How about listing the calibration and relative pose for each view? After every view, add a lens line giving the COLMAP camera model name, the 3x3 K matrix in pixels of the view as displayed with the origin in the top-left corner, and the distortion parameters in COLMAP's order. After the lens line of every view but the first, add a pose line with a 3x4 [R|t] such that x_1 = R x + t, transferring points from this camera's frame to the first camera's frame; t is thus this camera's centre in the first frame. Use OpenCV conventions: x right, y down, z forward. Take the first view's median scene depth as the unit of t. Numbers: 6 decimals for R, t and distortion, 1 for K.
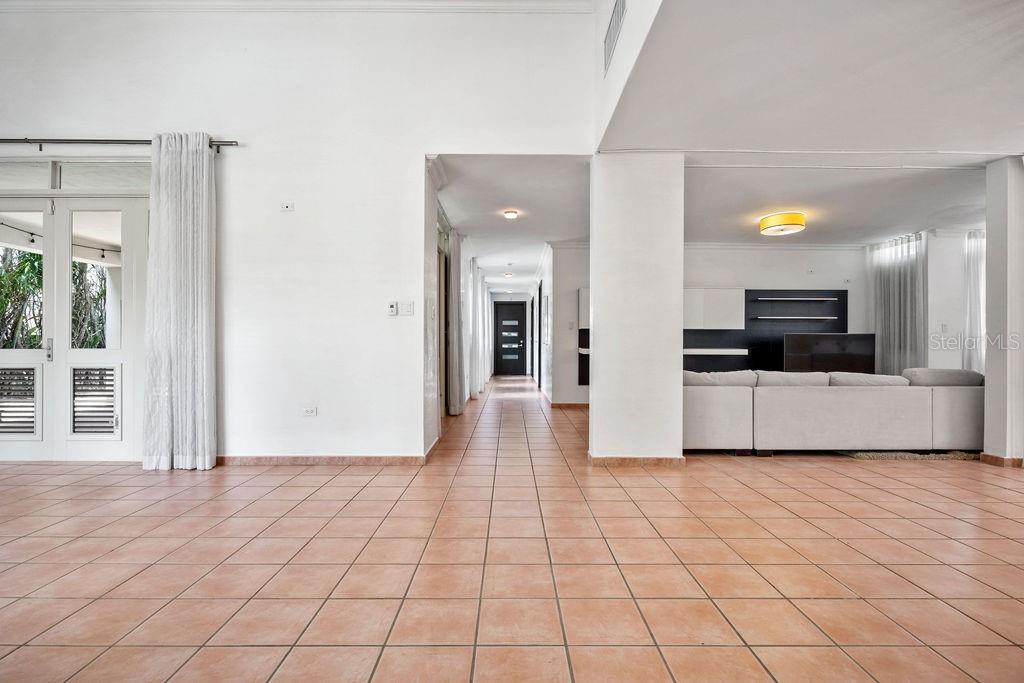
lens RADIAL K [[483.9, 0, 508.5], [0, 483.9, 342.9], [0, 0, 1]] dist [-0.005364, -0.001500]
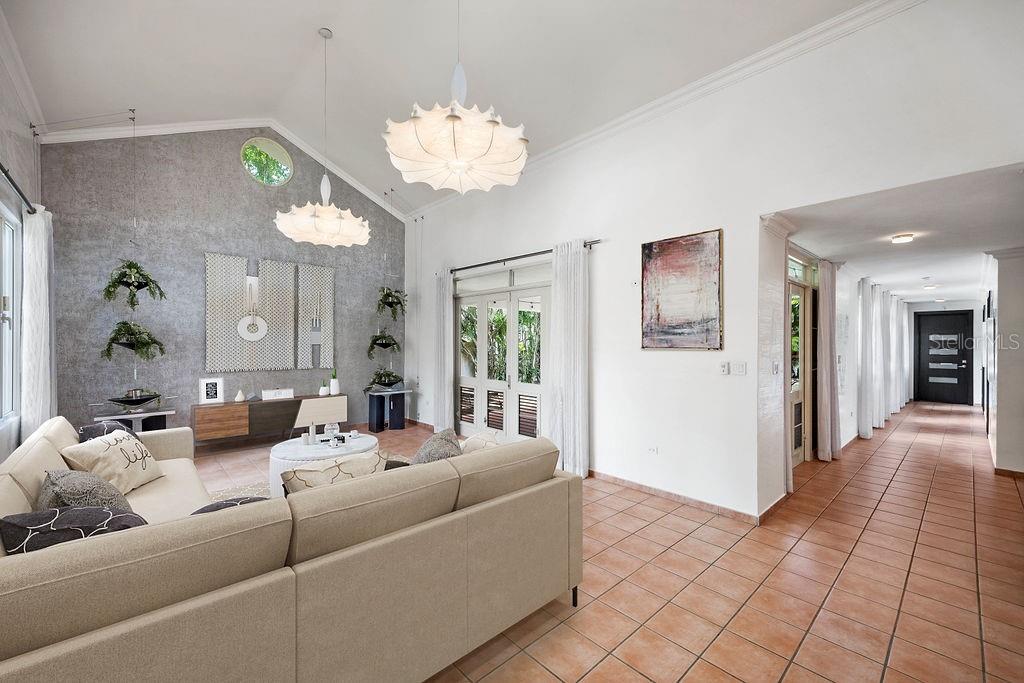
lens RADIAL K [[407.1, 0, 507.8], [0, 407.1, 345.1], [0, 0, 1]] dist [0.003921, -0.000482]
pose [[0.668685, 0.000204, -0.743546, 0.063321], [-0.000721, 1.000000, -0.000374, -0.071698], [0.743546, 0.000786, 0.668685, 0.028431]]
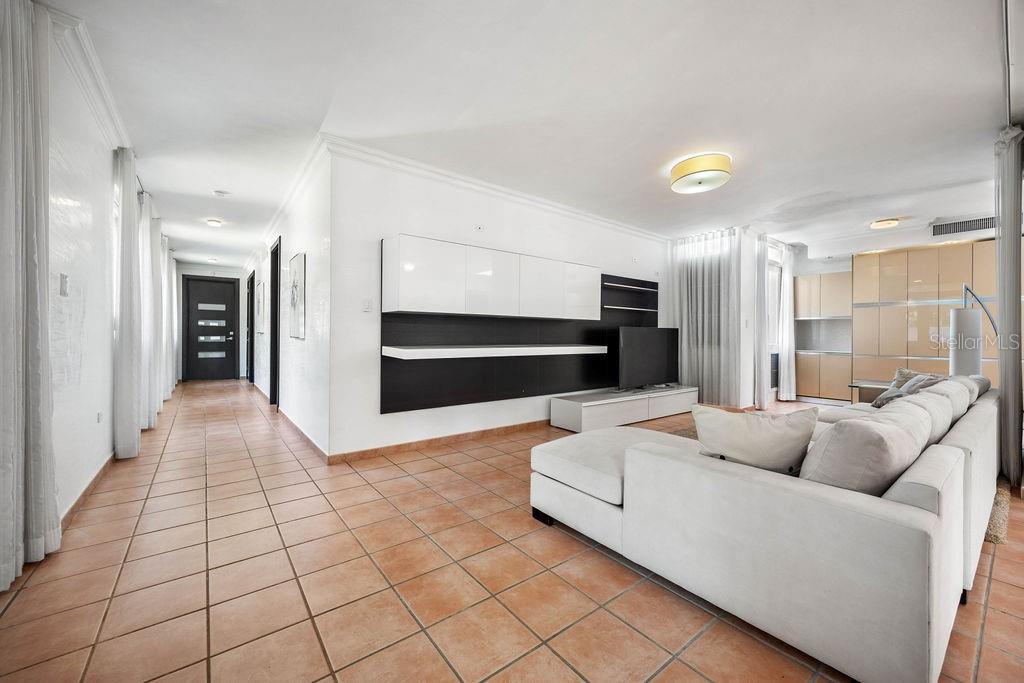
lens RADIAL K [[407.1, 0, 519.0], [0, 407.1, 336.1], [0, 0, 1]] dist [0.003921, -0.000482]
pose [[0.790354, 0.002247, 0.612646, -0.018214], [-0.004465, 0.999988, 0.002092, -0.004117], [-0.612634, -0.004389, 0.790355, 0.621837]]
